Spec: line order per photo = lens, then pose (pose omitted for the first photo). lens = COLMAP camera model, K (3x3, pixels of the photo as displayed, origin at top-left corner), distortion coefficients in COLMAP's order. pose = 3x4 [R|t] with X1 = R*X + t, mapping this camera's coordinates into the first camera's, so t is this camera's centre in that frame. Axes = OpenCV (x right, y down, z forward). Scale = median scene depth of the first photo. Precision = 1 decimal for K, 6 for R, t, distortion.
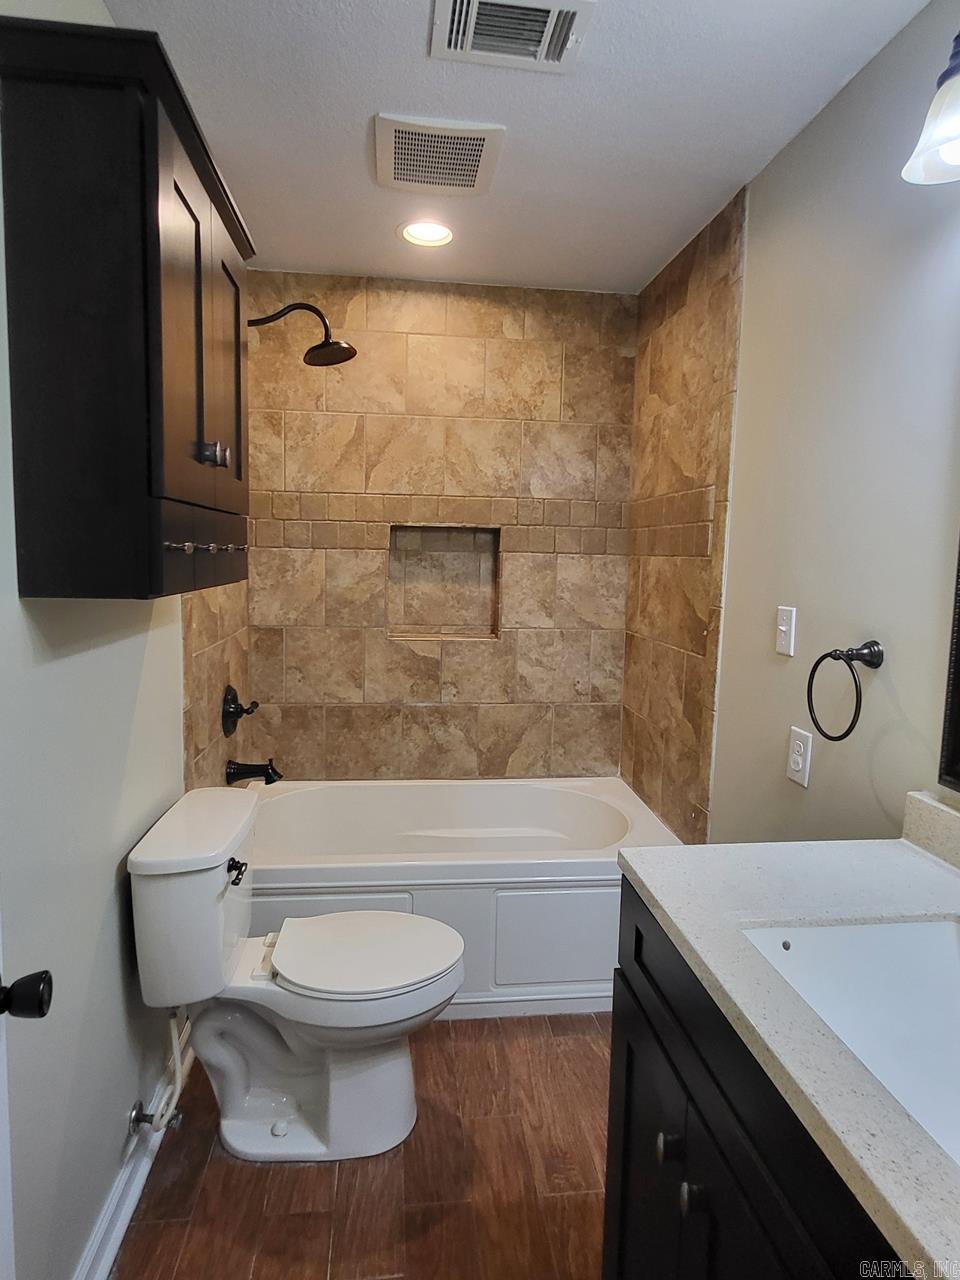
lens RADIAL K [[756.9, 0, 480.0], [0, 756.9, 640.0], [0, 0, 1]] dist [0.000914, -0.000515]
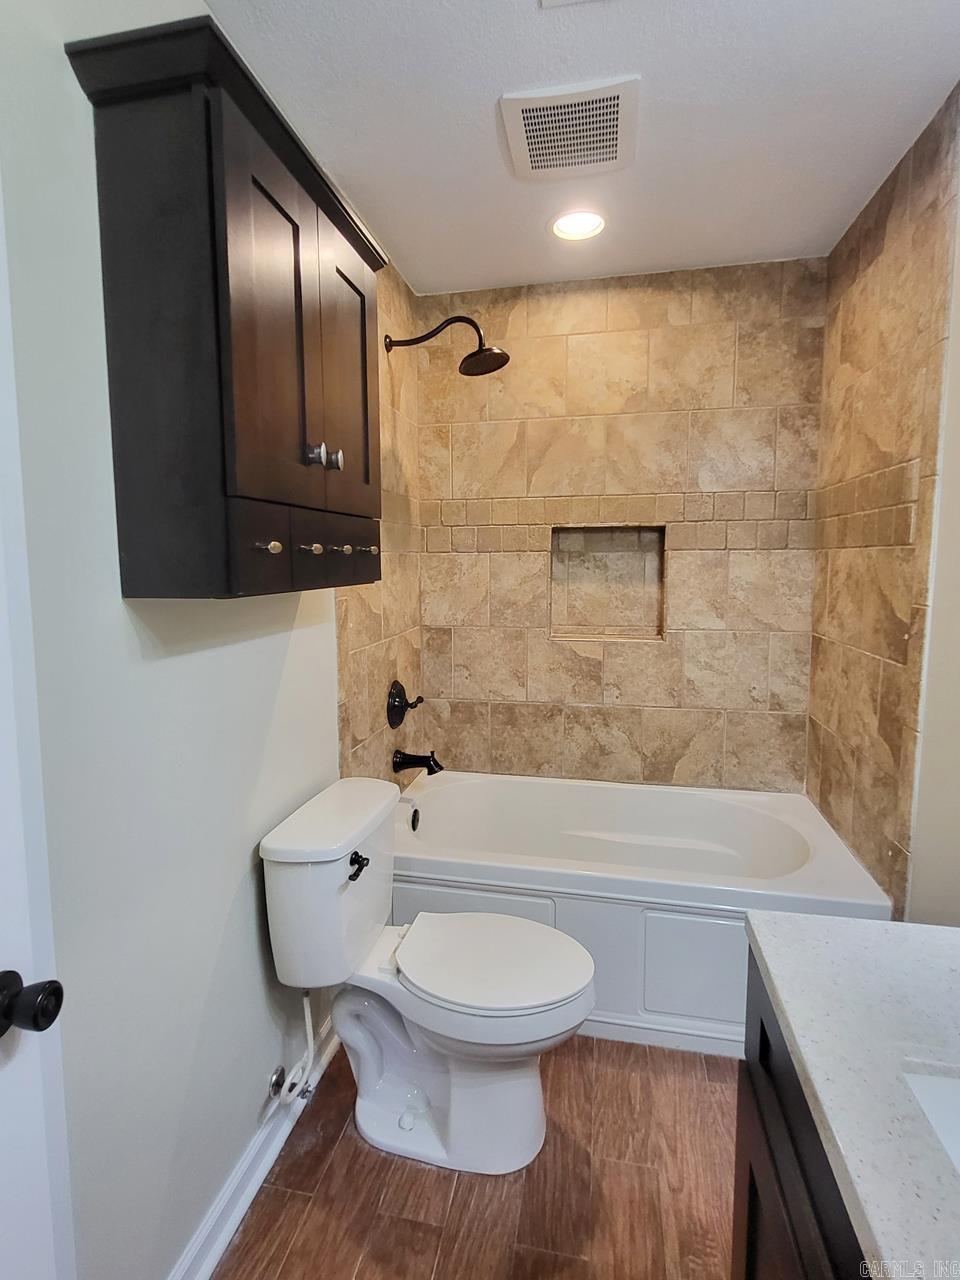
lens RADIAL K [[668.8, 0, 456.2], [0, 668.8, 633.1], [0, 0, 1]] dist [0.004691, -0.005862]
pose [[0.942767, 0.007990, -0.333357, 0.064725], [-0.010828, 0.999919, -0.006654, -0.002681], [0.333277, 0.009883, 0.942777, 0.119673]]
